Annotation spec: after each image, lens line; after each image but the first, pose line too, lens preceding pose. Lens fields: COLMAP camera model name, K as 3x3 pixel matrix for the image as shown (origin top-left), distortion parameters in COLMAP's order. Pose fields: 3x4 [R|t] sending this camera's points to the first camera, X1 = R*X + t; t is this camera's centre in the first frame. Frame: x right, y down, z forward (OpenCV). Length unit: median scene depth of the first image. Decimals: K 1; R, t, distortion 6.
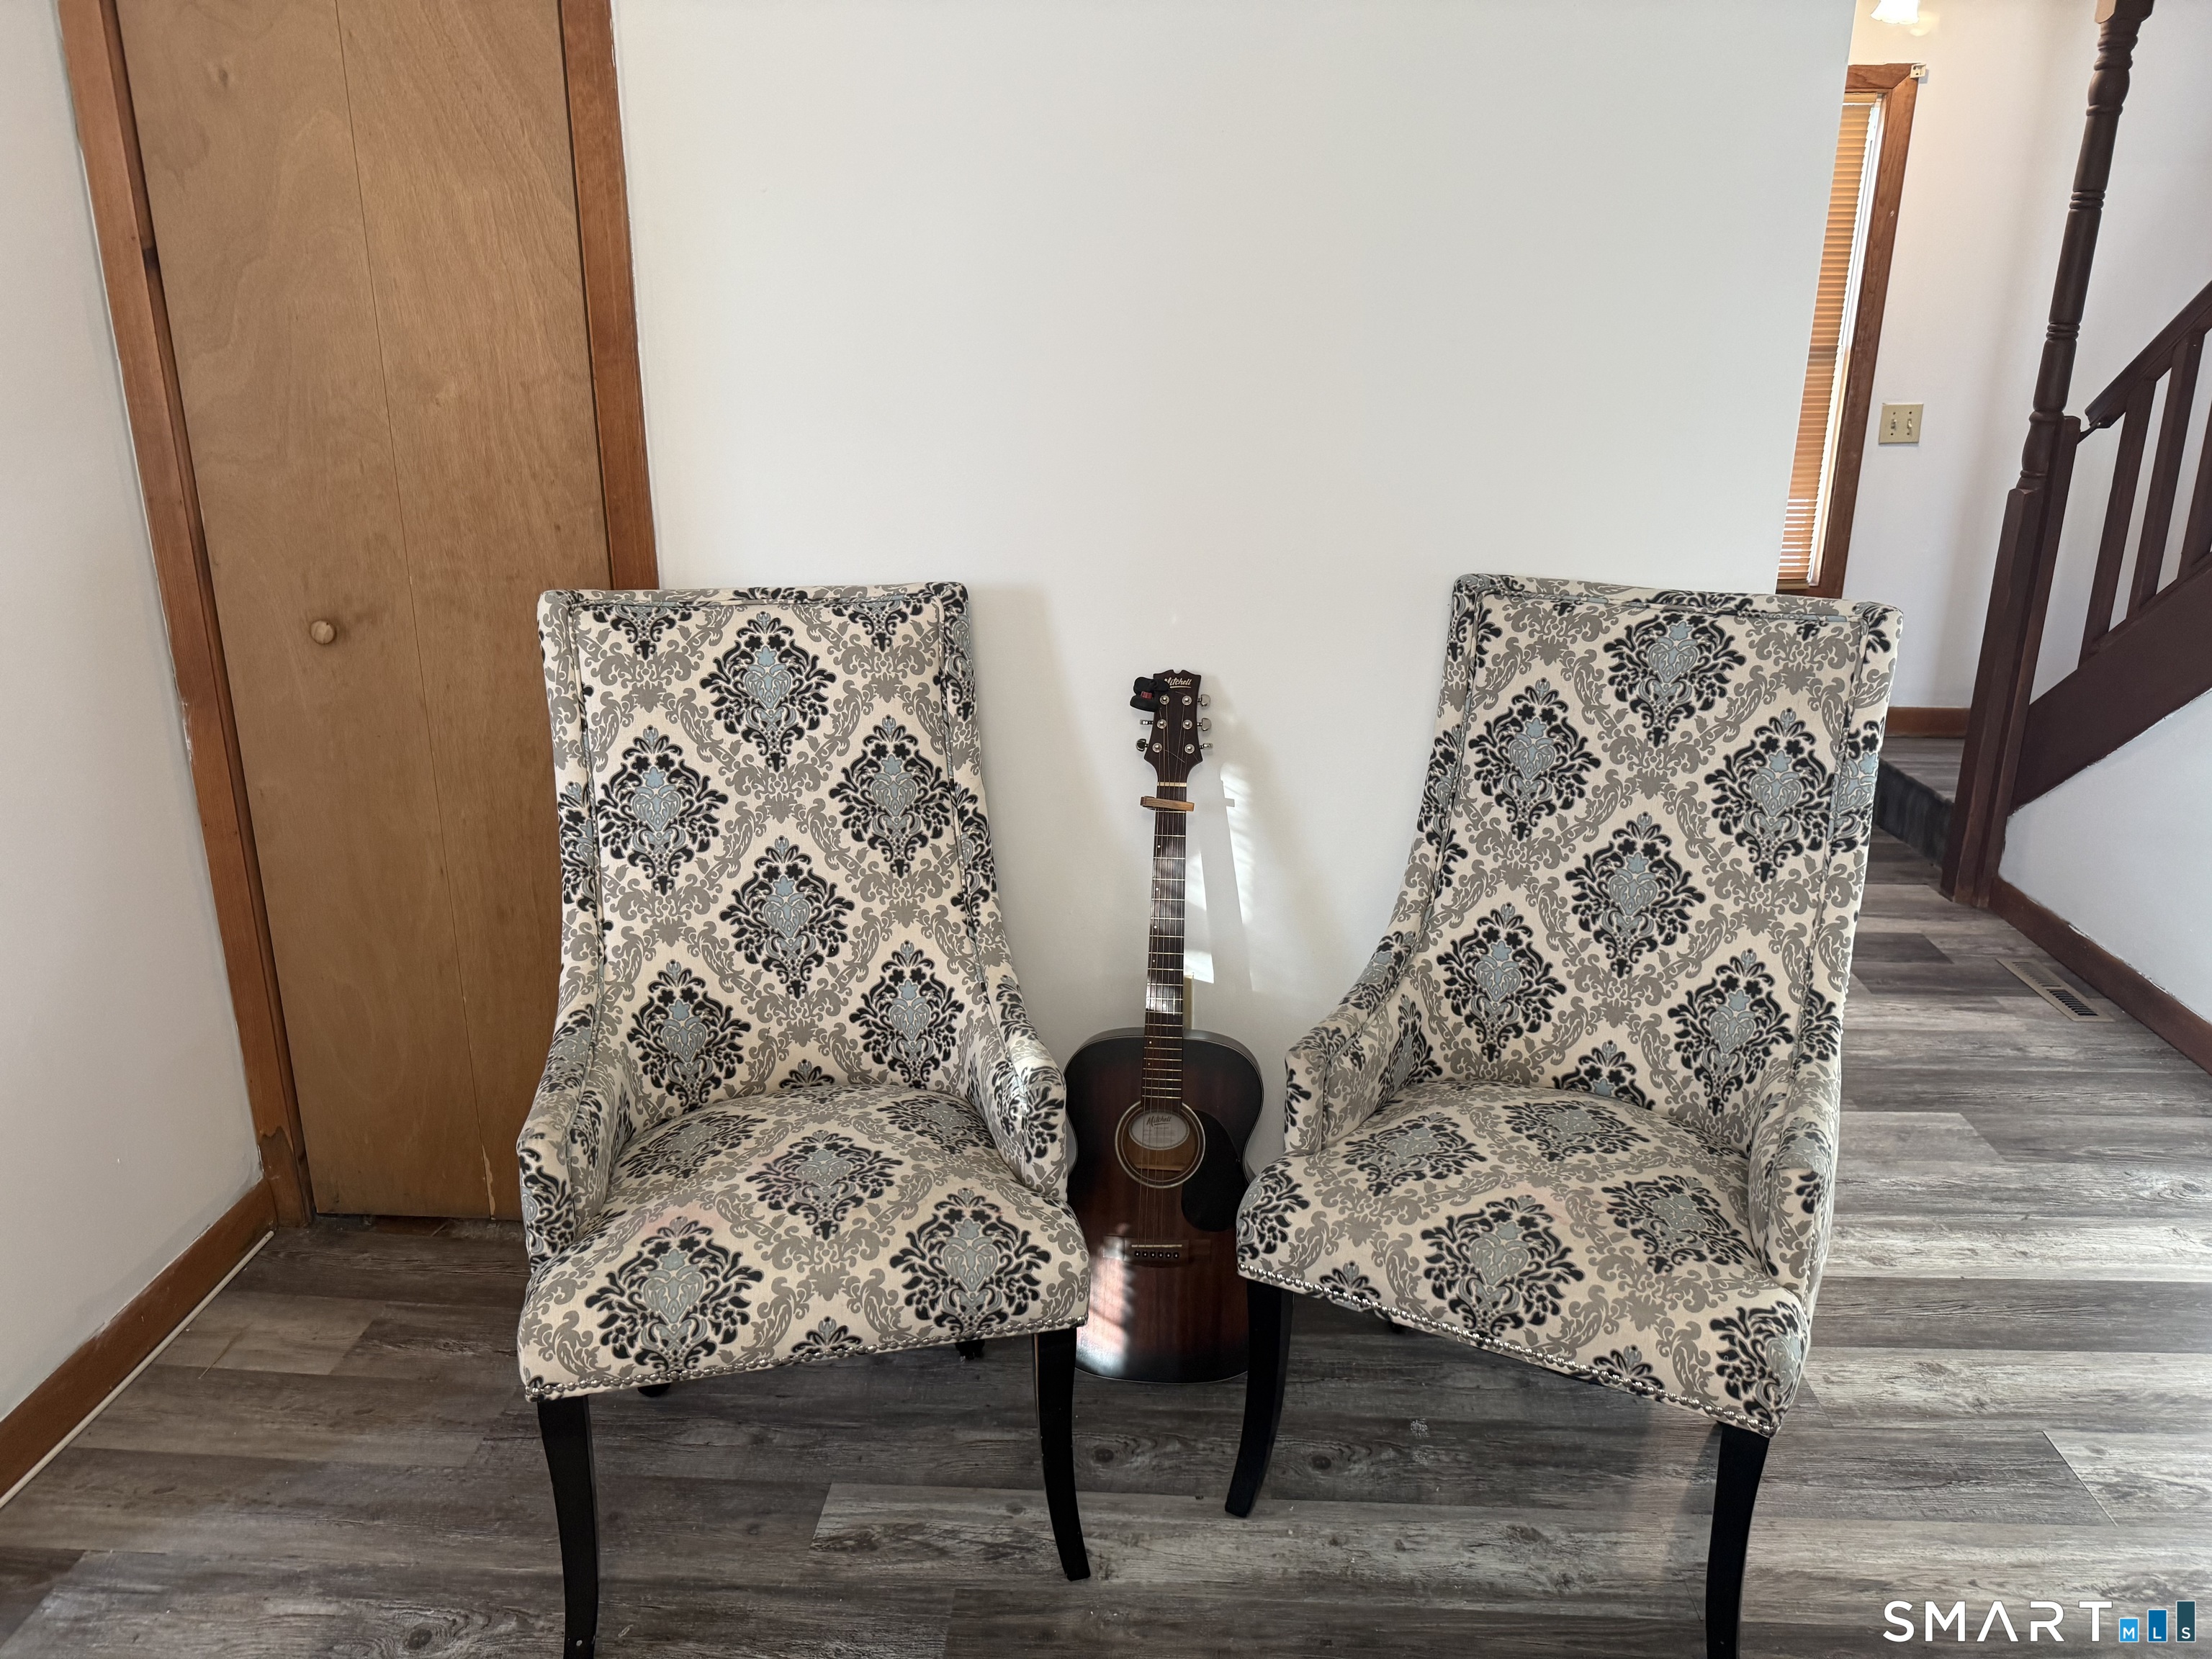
lens RADIAL K [[1596.9, 0, 1106.6], [0, 1596.9, 828.9], [0, 0, 1]] dist [0.002128, 0.000715]
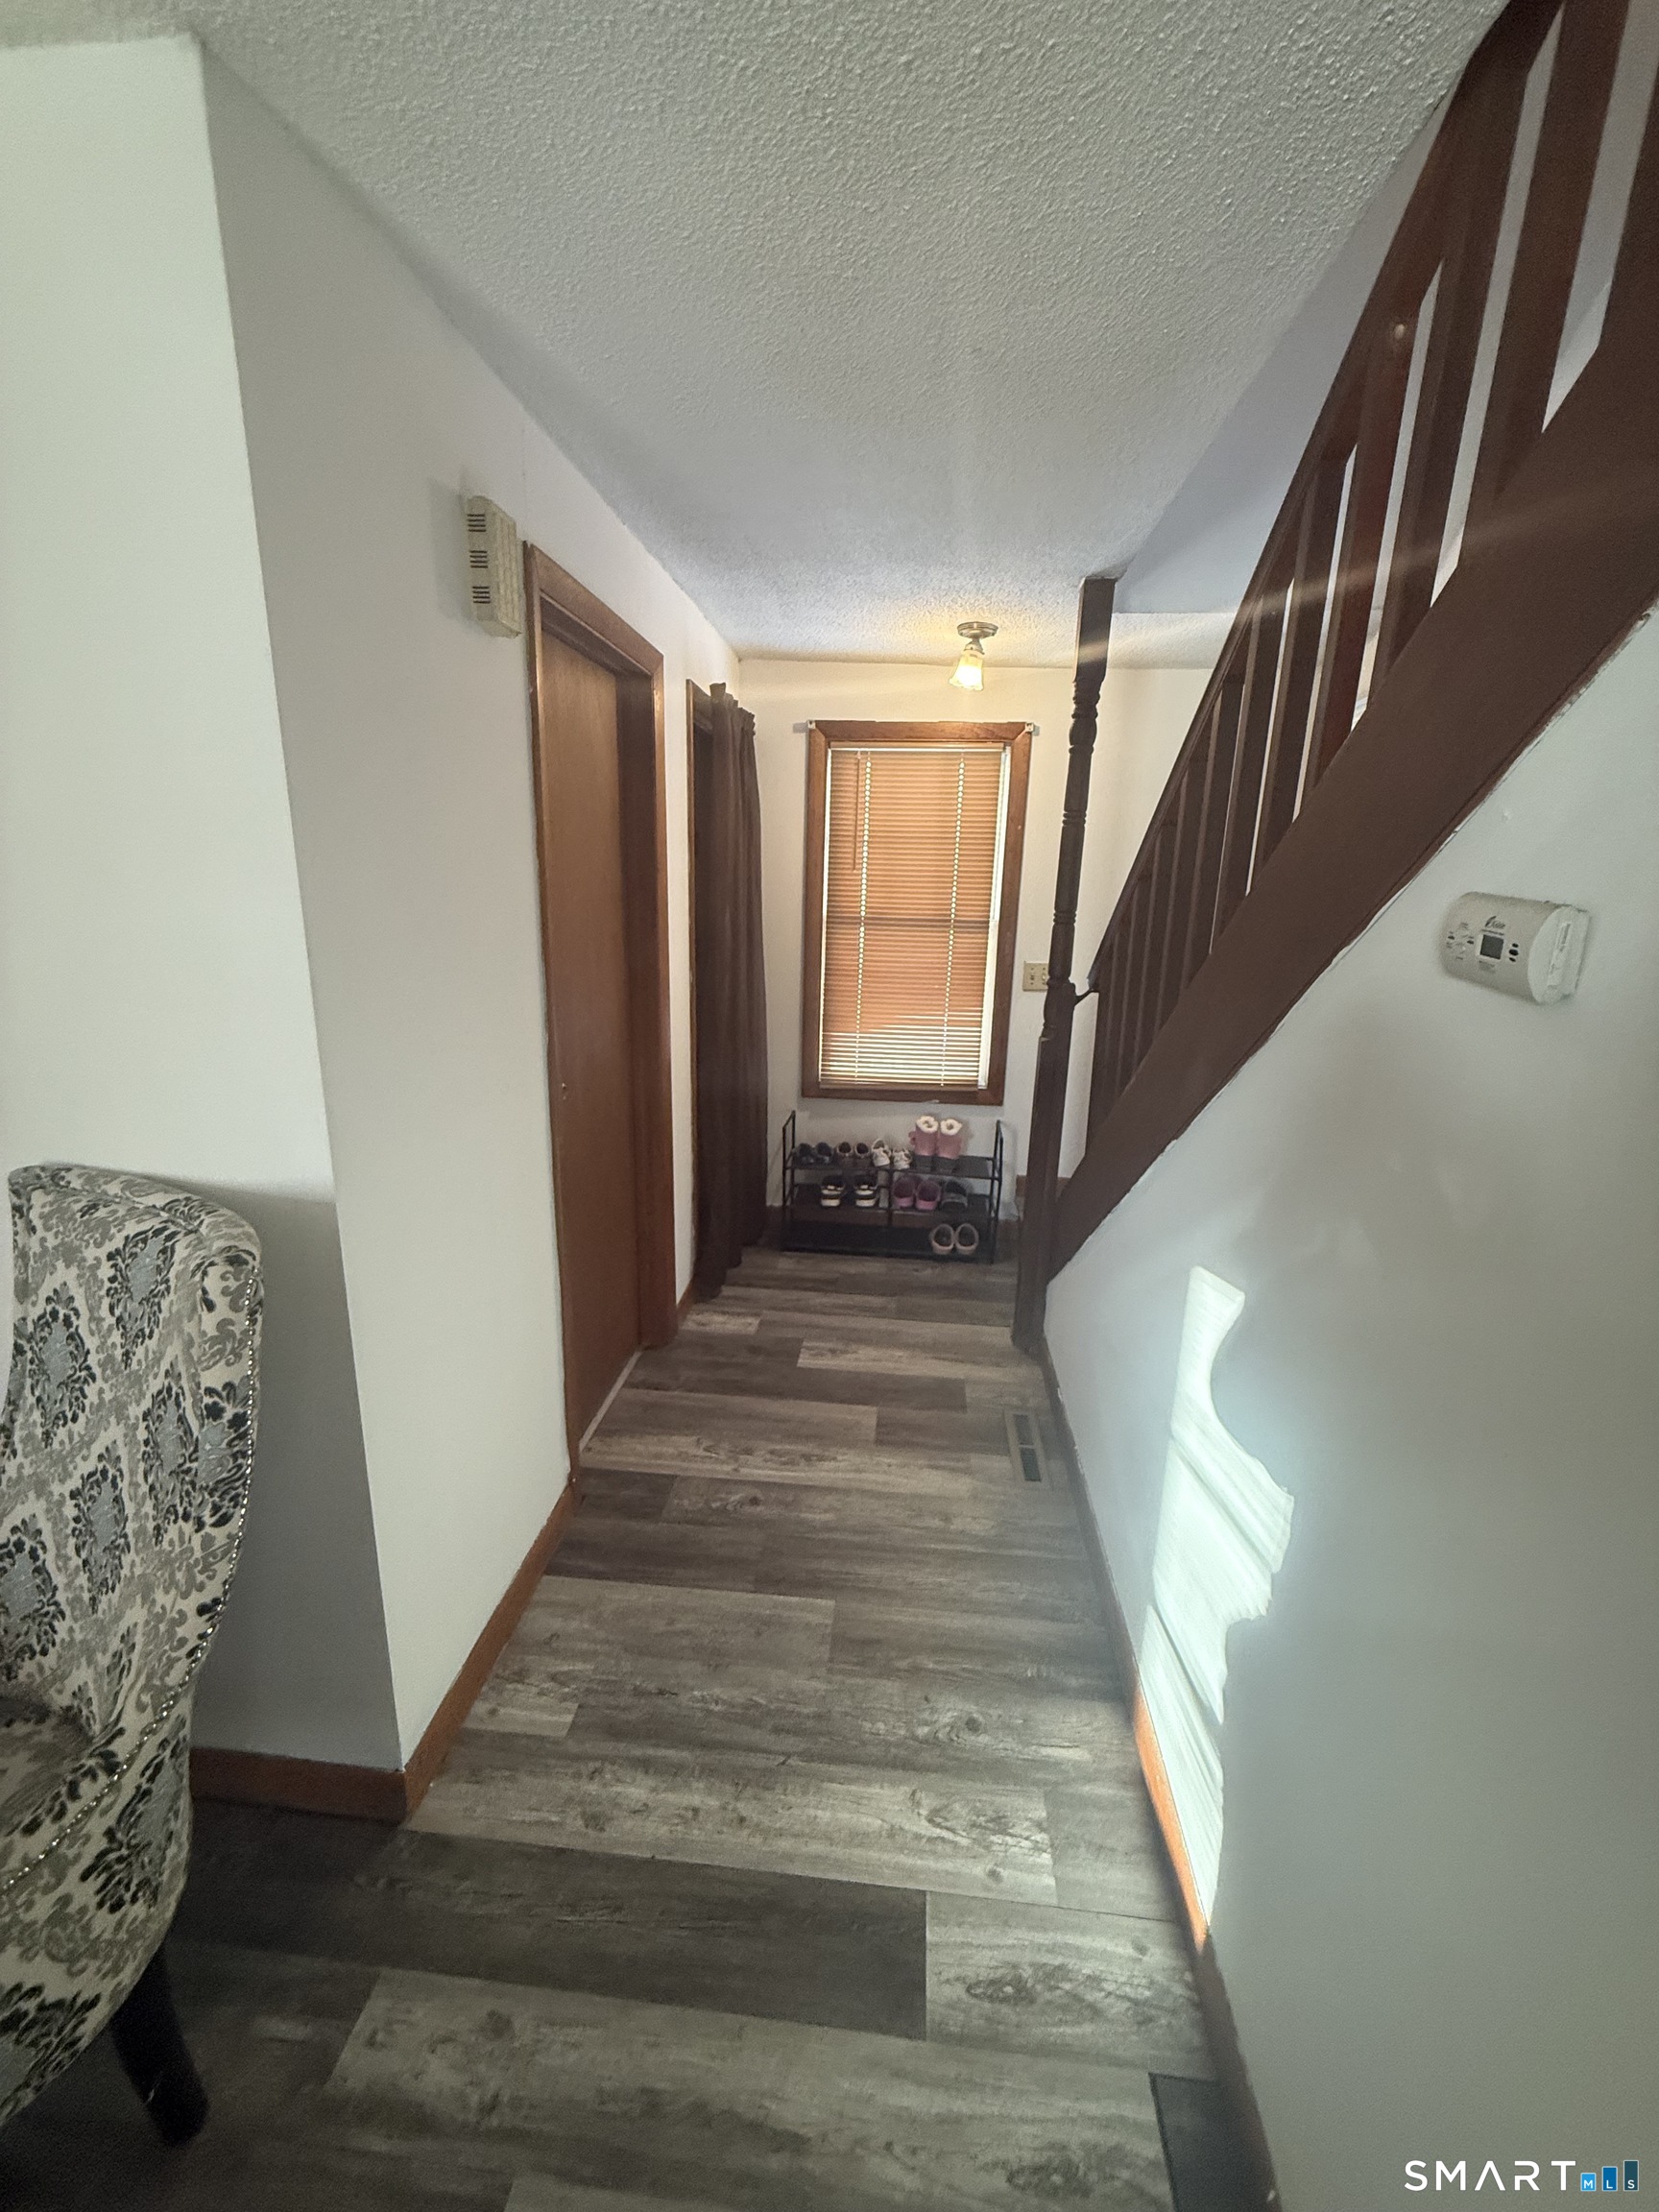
lens RADIAL K [[888.5, 0, 827.2], [0, 888.5, 1107.9], [0, 0, 1]] dist [0.005479, -0.000148]
pose [[0.997982, 0.032807, -0.054358, 0.587419], [-0.036034, 0.997579, -0.059480, -0.142177], [0.052275, 0.061319, 0.996748, 0.371743]]
